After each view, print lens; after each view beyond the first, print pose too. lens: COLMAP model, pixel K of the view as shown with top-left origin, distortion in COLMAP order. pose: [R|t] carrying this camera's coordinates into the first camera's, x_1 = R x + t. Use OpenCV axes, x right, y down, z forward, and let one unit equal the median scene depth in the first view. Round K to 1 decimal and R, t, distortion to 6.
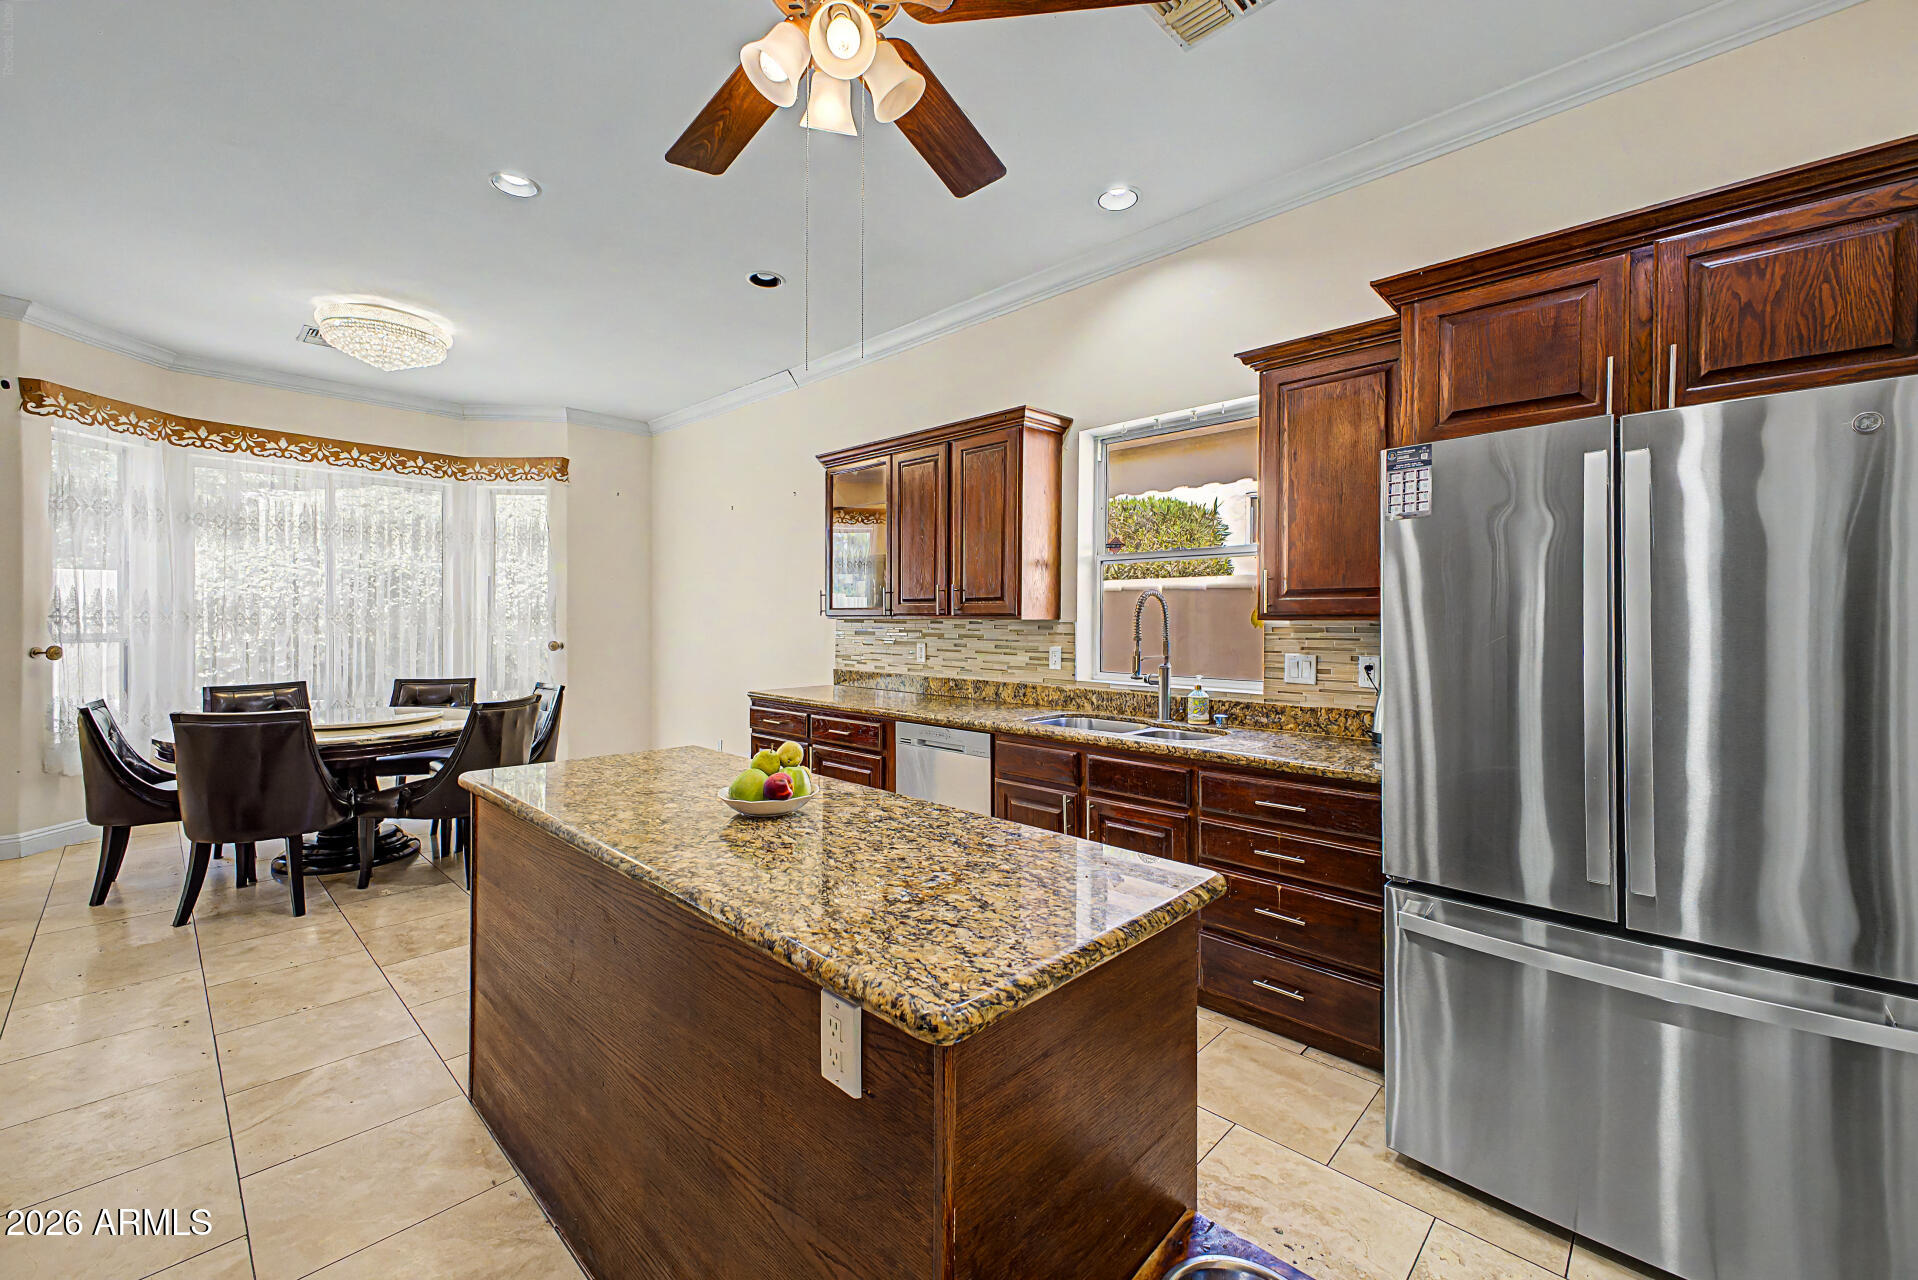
lens RADIAL K [[769.3, 0, 960.1], [0, 769.3, 628.1], [0, 0, 1]] dist [0.002282, -0.000690]
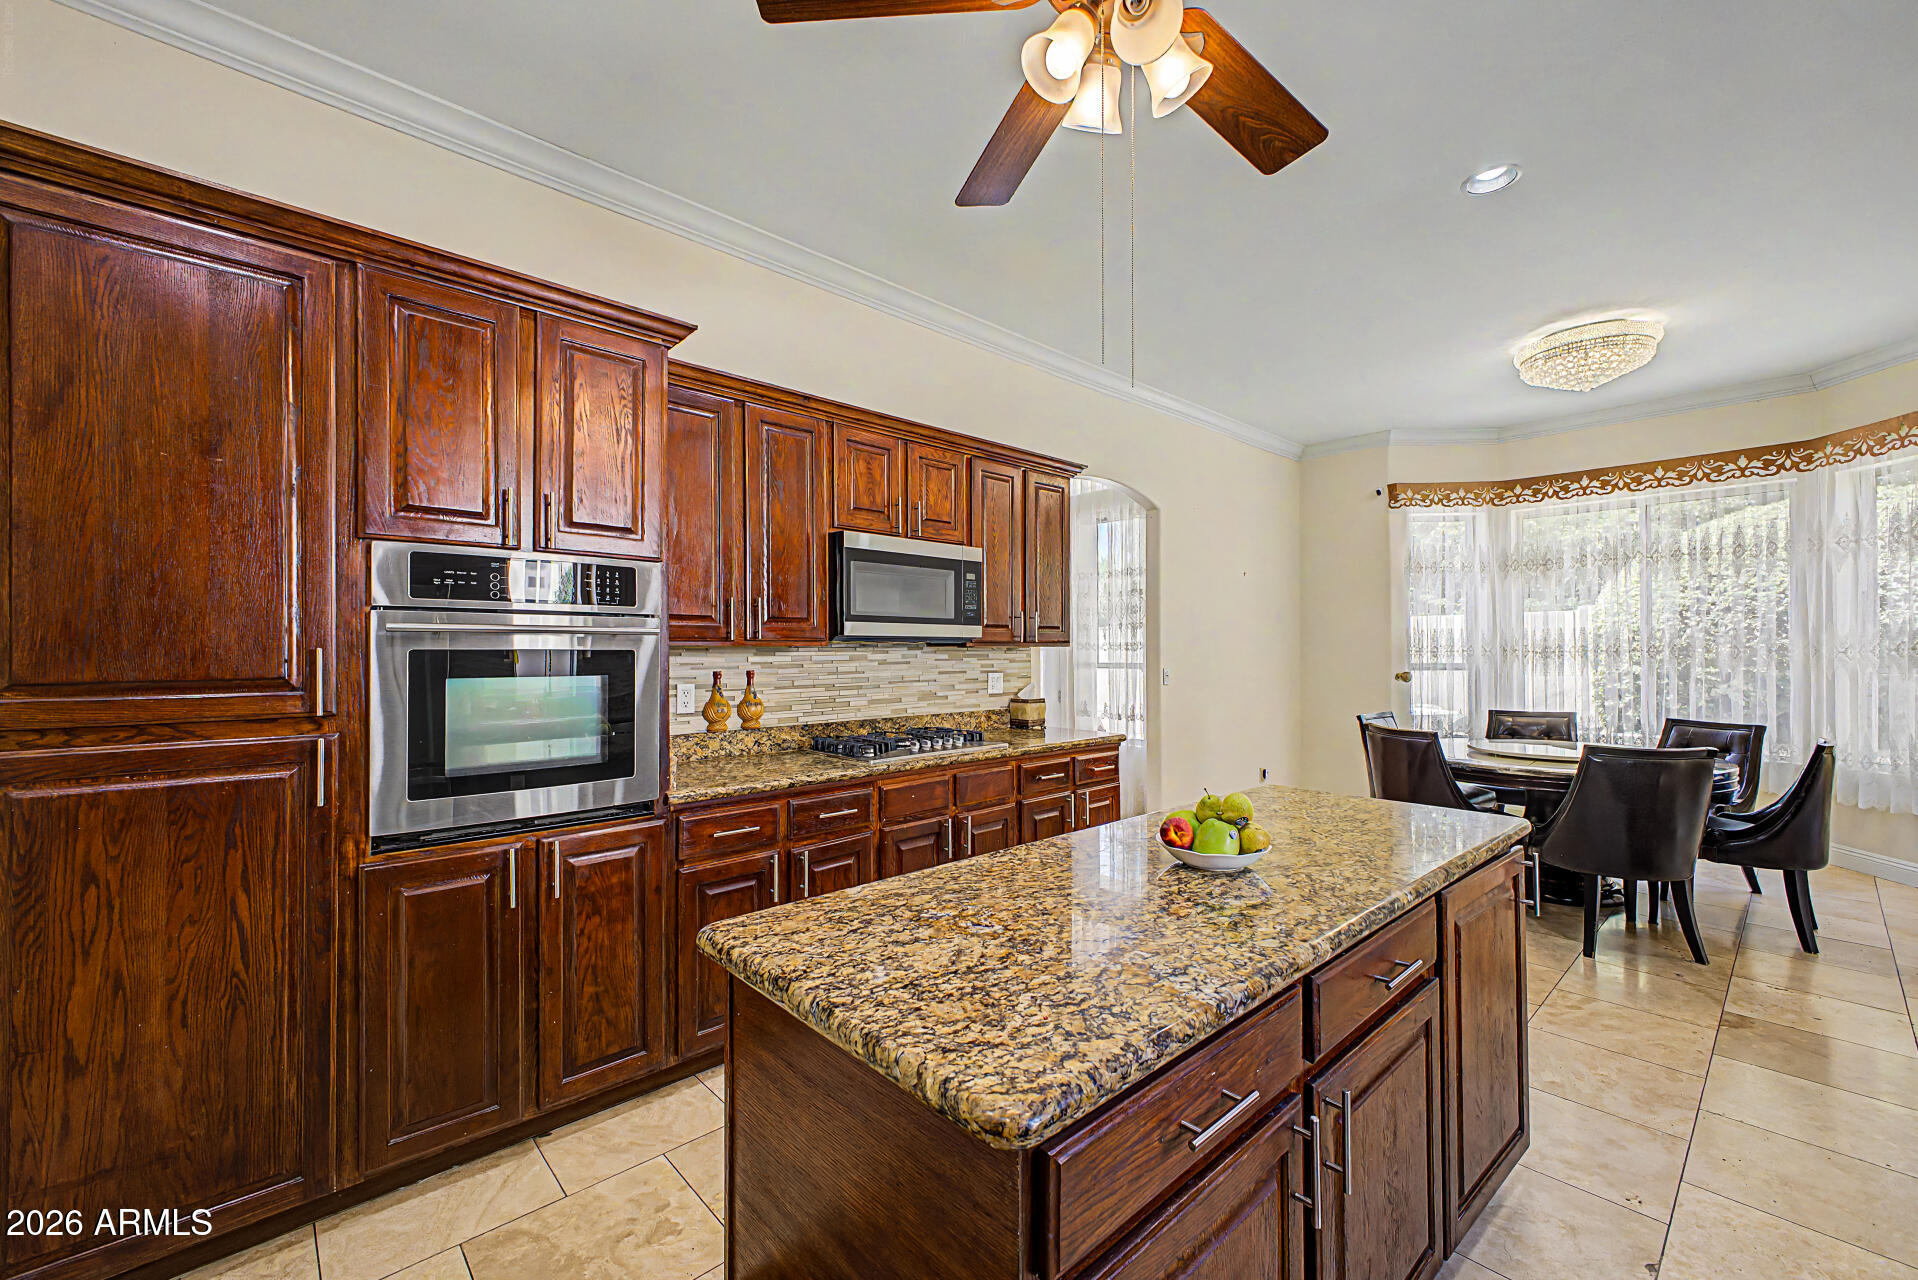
lens RADIAL K [[769.3, 0, 958.0], [0, 769.3, 644.5], [0, 0, 1]] dist [0.002282, -0.000690]
pose [[-0.072948, -0.014834, -0.997225, 0.325094], [-0.006661, 0.999874, -0.014386, -0.001316], [0.997313, 0.005593, -0.073038, 0.370637]]
